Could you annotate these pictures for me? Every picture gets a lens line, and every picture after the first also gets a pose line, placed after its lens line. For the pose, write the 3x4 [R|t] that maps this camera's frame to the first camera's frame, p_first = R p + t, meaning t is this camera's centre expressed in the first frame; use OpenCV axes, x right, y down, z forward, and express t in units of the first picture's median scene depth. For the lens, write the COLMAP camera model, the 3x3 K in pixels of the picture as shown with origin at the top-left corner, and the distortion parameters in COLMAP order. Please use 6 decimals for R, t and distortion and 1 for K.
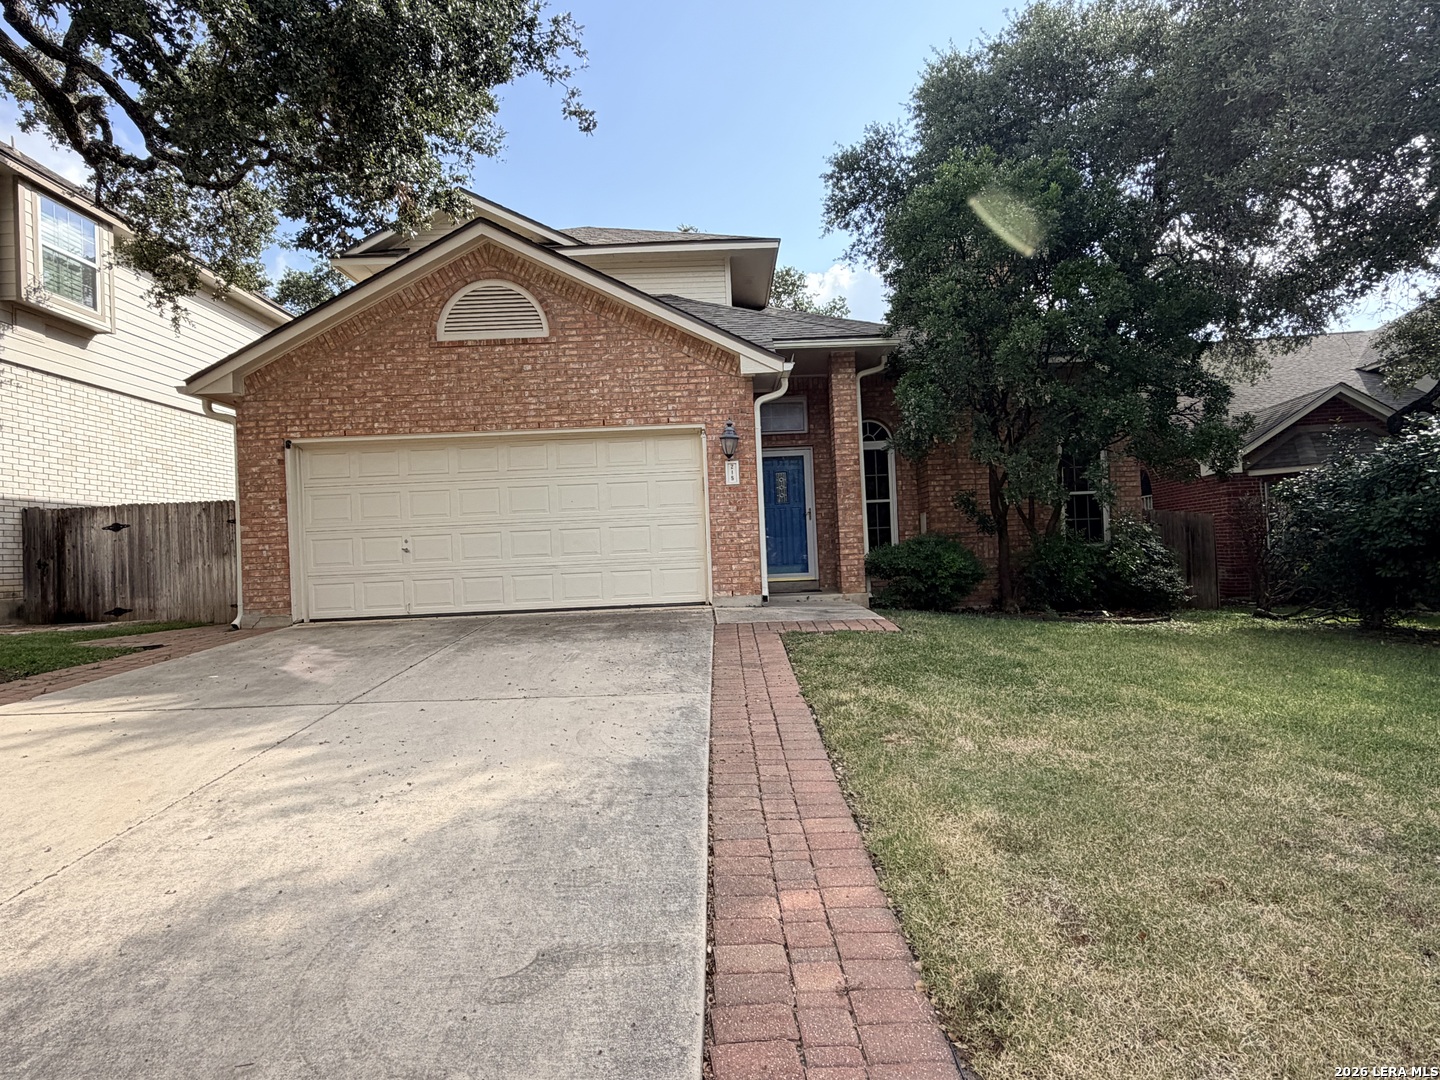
lens RADIAL K [[848.8, 0, 721.2], [0, 848.8, 534.3], [0, 0, 1]] dist [0.016359, 0.013144]
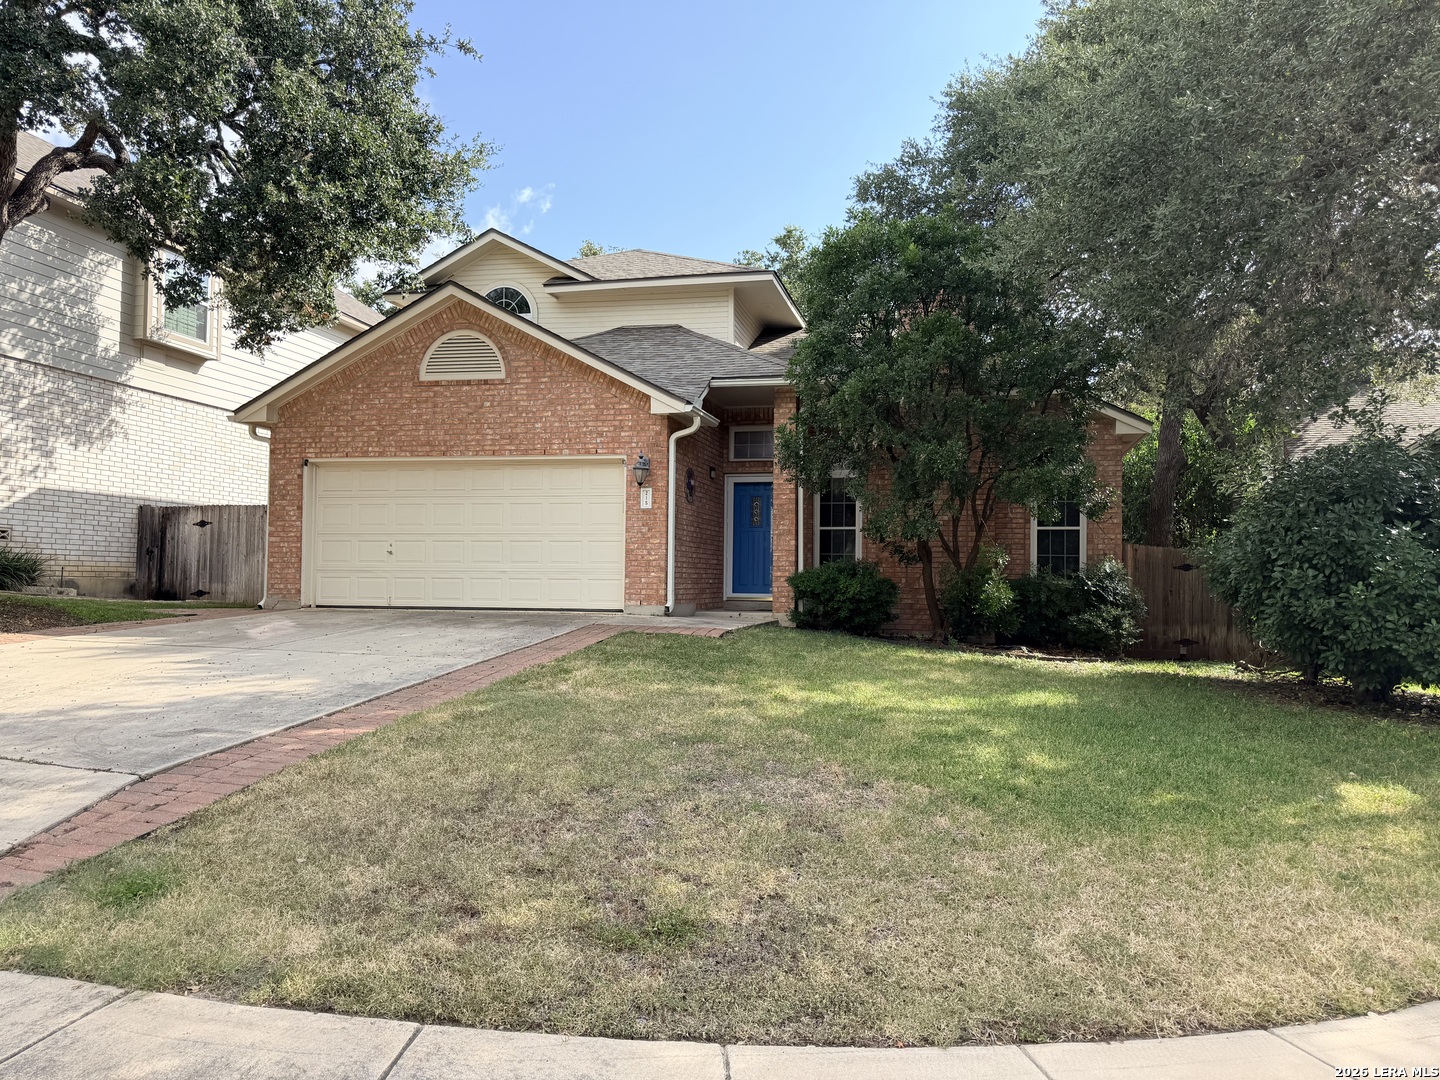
lens RADIAL K [[1013.1, 0, 726.8], [0, 1013.1, 547.5], [0, 0, 1]] dist [0.044374, -0.052700]
pose [[0.975779, 0.045806, -0.213910, 0.412260], [-0.047439, 0.998871, -0.002506, -0.007602], [0.213553, 0.012593, 0.976850, -0.314980]]
